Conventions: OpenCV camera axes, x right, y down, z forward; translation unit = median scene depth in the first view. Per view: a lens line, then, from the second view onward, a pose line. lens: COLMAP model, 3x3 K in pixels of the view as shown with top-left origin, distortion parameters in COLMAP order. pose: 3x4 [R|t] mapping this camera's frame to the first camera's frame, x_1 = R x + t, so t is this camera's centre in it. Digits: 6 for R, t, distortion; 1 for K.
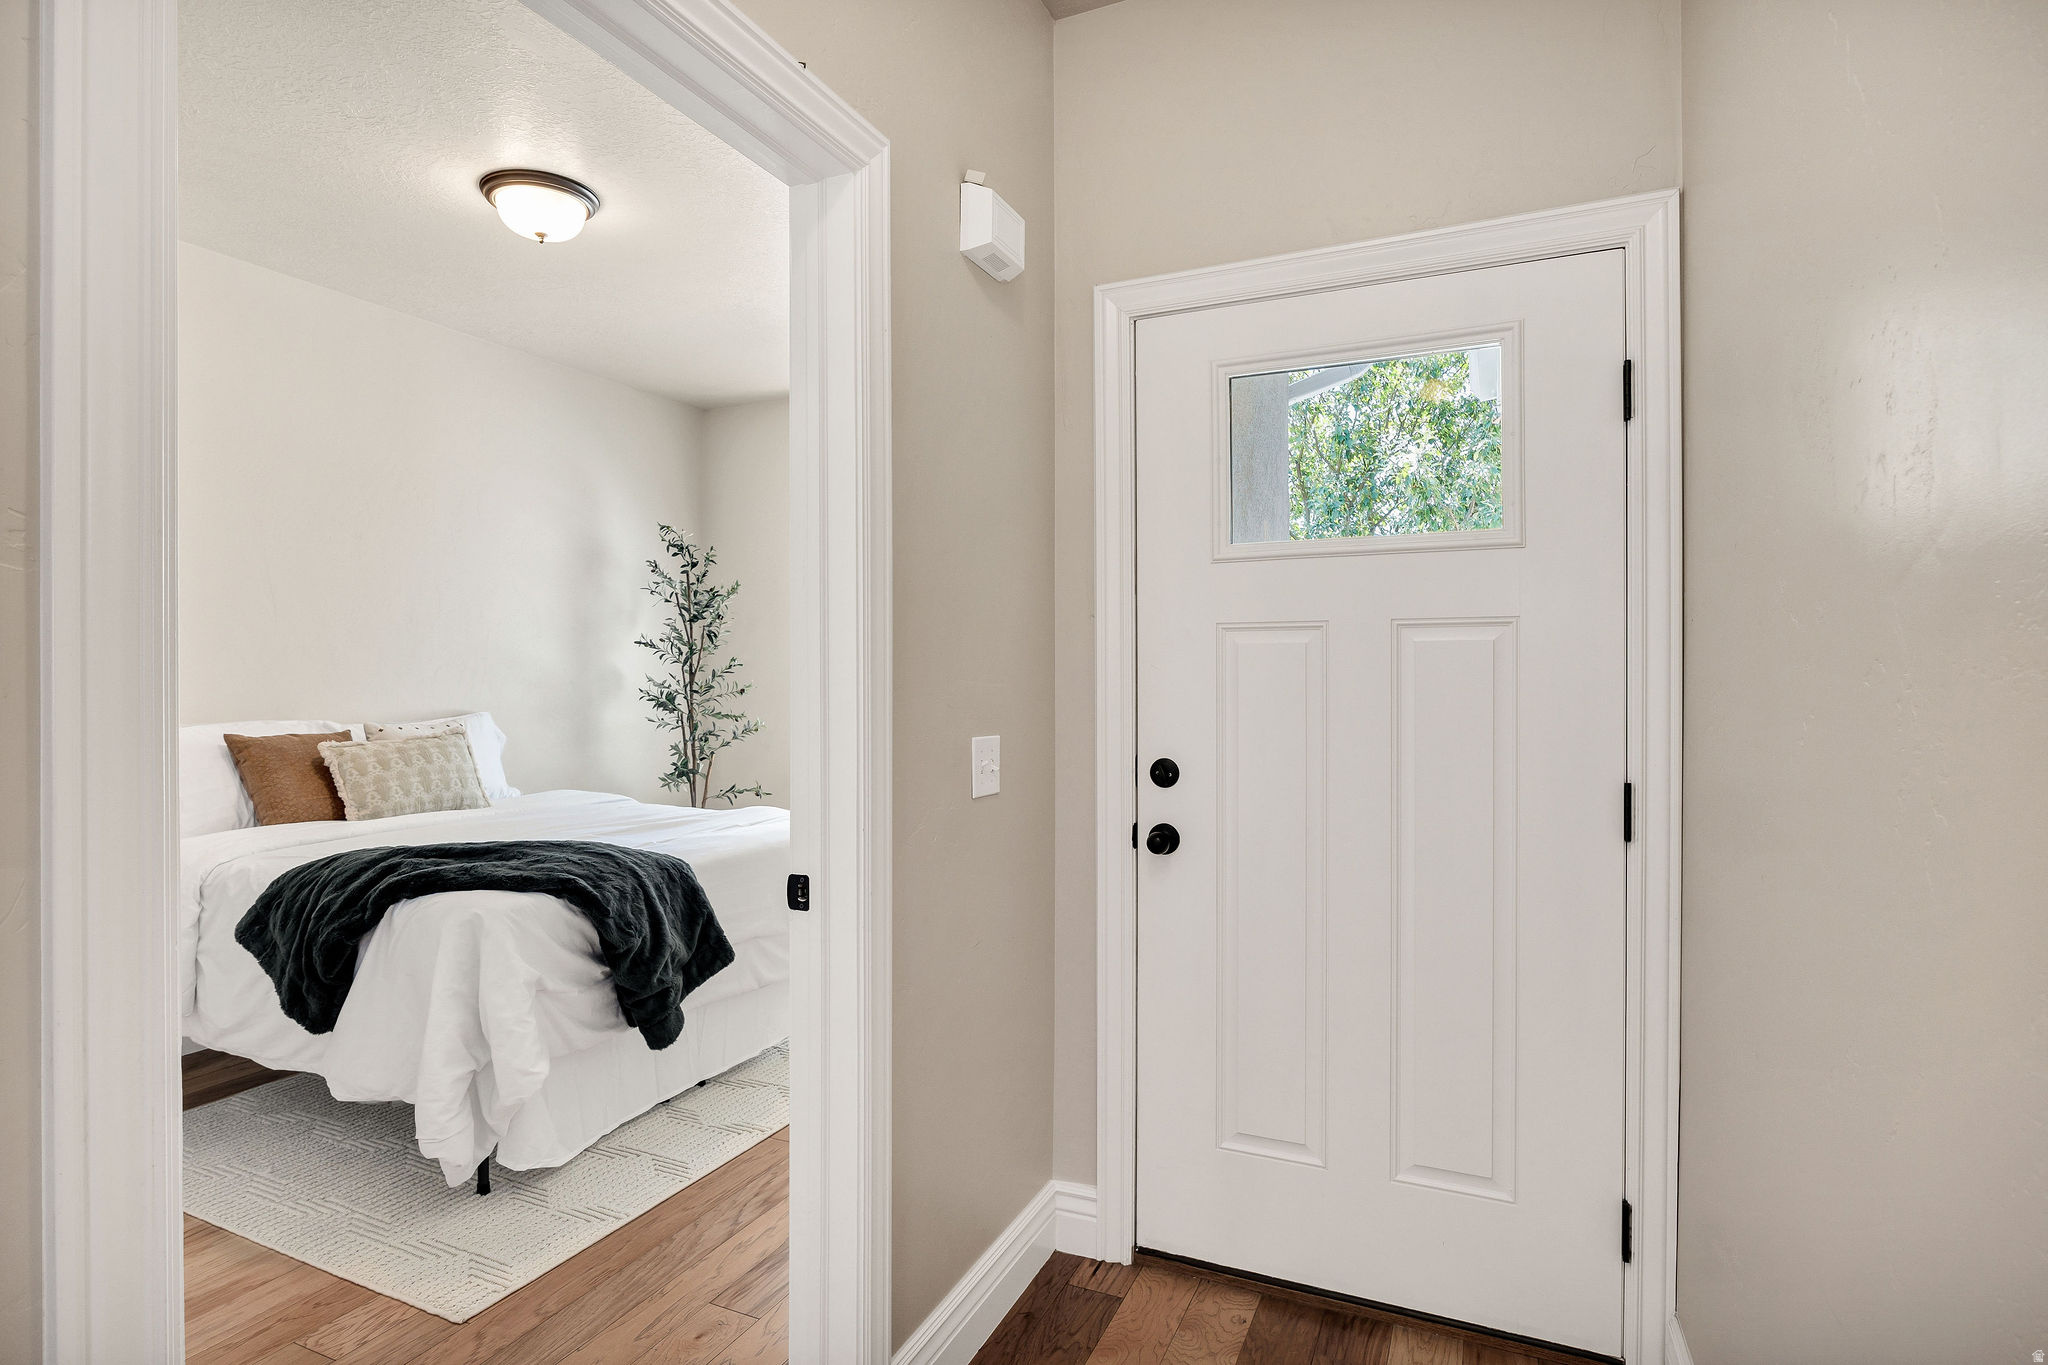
lens RADIAL K [[1074.8, 0, 1064.2], [0, 1074.8, 678.8], [0, 0, 1]] dist [-0.012182, 0.000178]
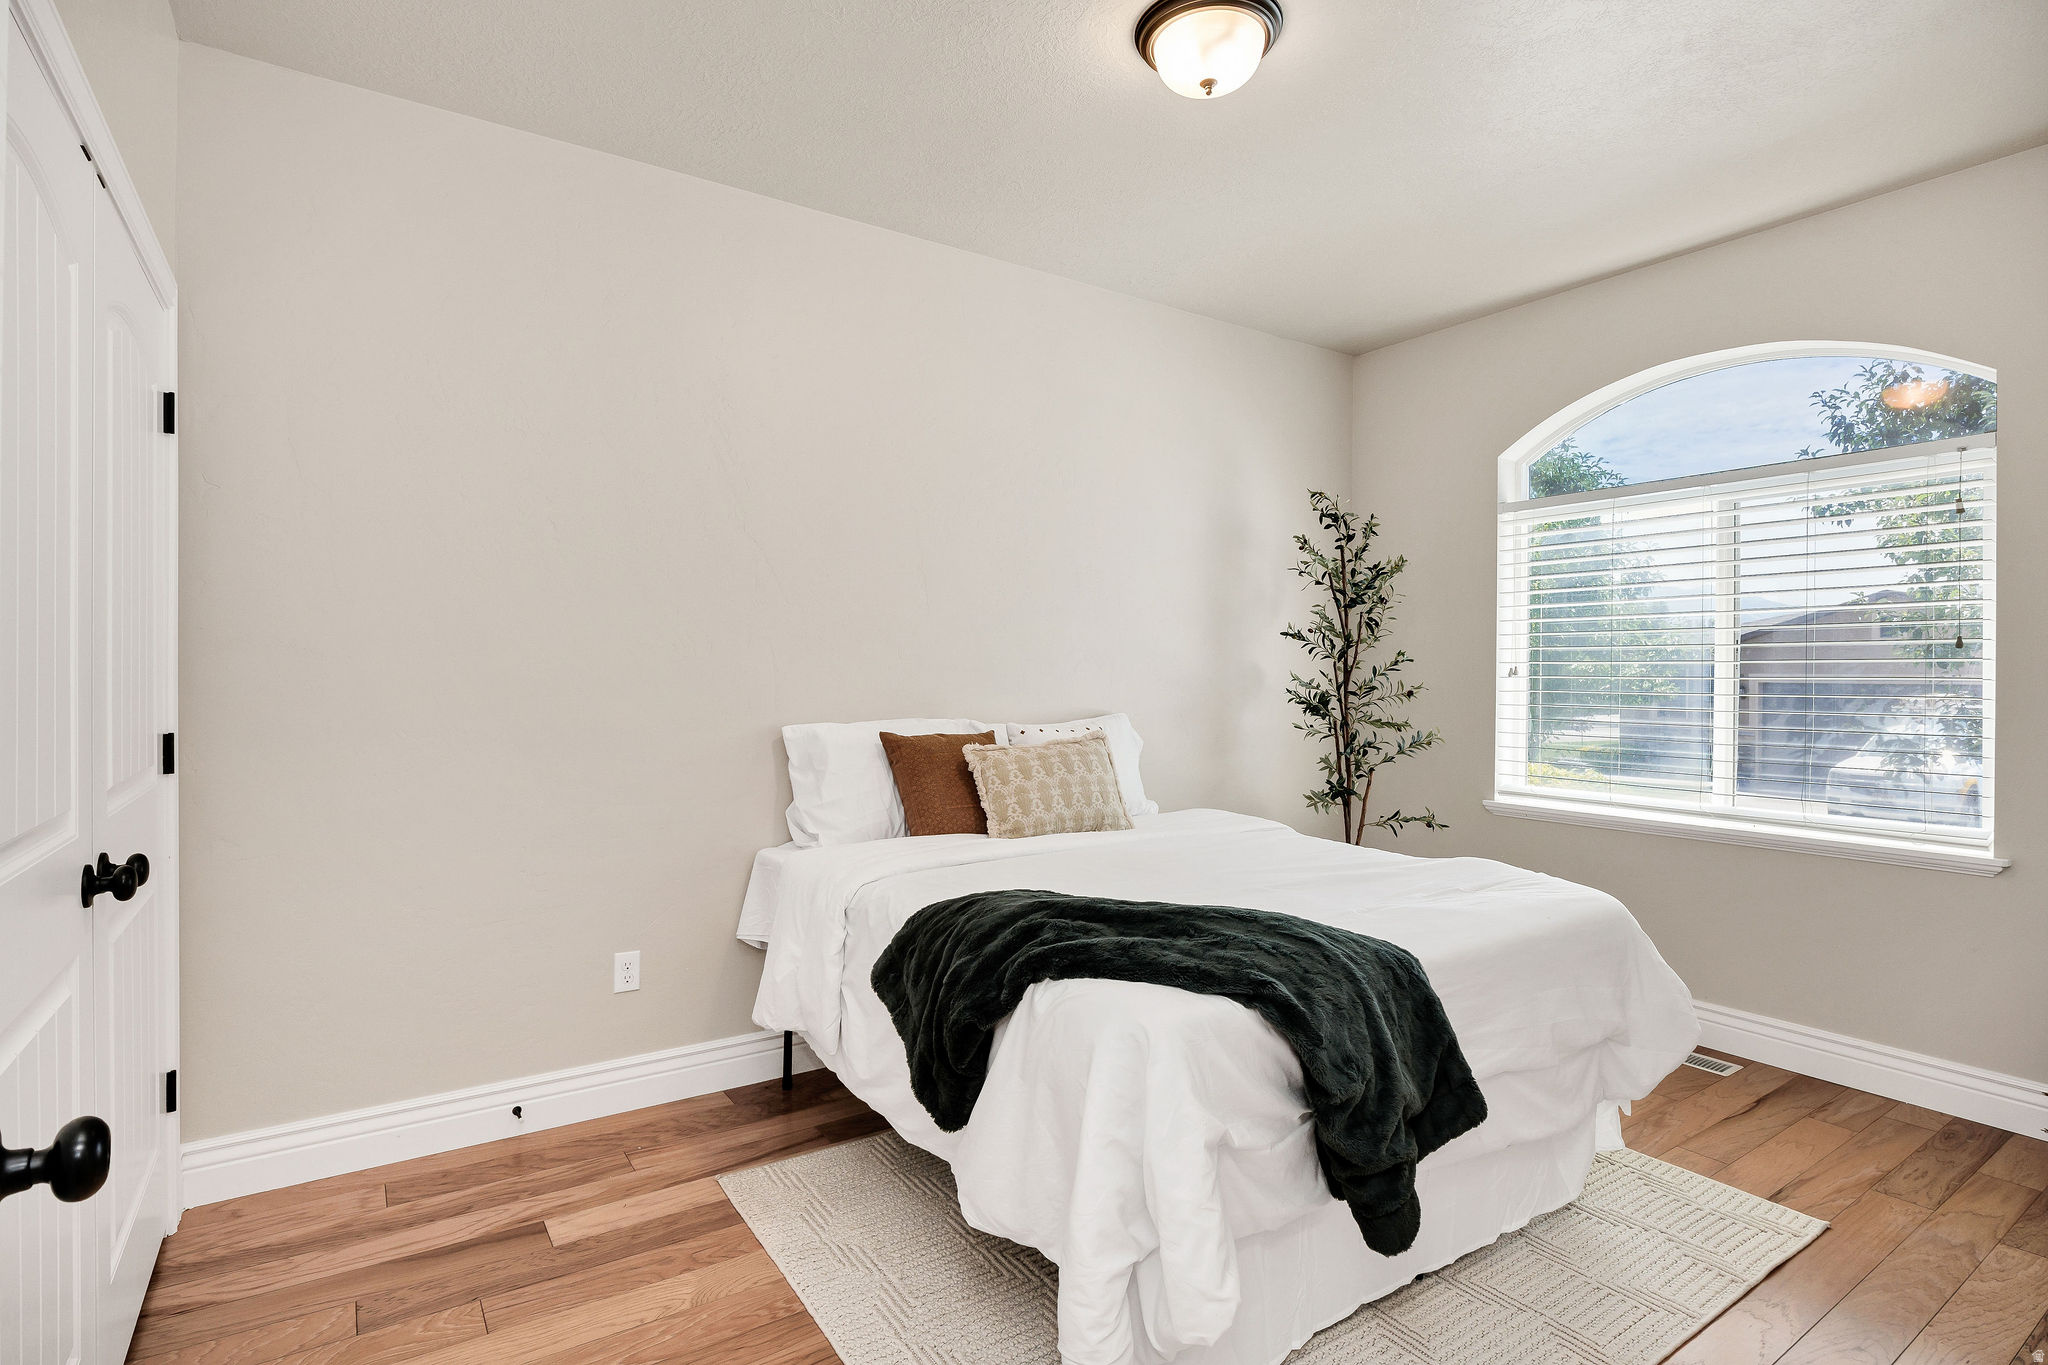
lens RADIAL K [[1074.8, 0, 1036.1], [0, 1074.8, 677.0], [0, 0, 1]] dist [-0.012182, 0.000178]
pose [[0.848768, 0.007924, -0.528706, -0.204828], [-0.008693, 0.999962, 0.001031, 0.001463], [0.528694, 0.003721, 0.848804, 0.321847]]
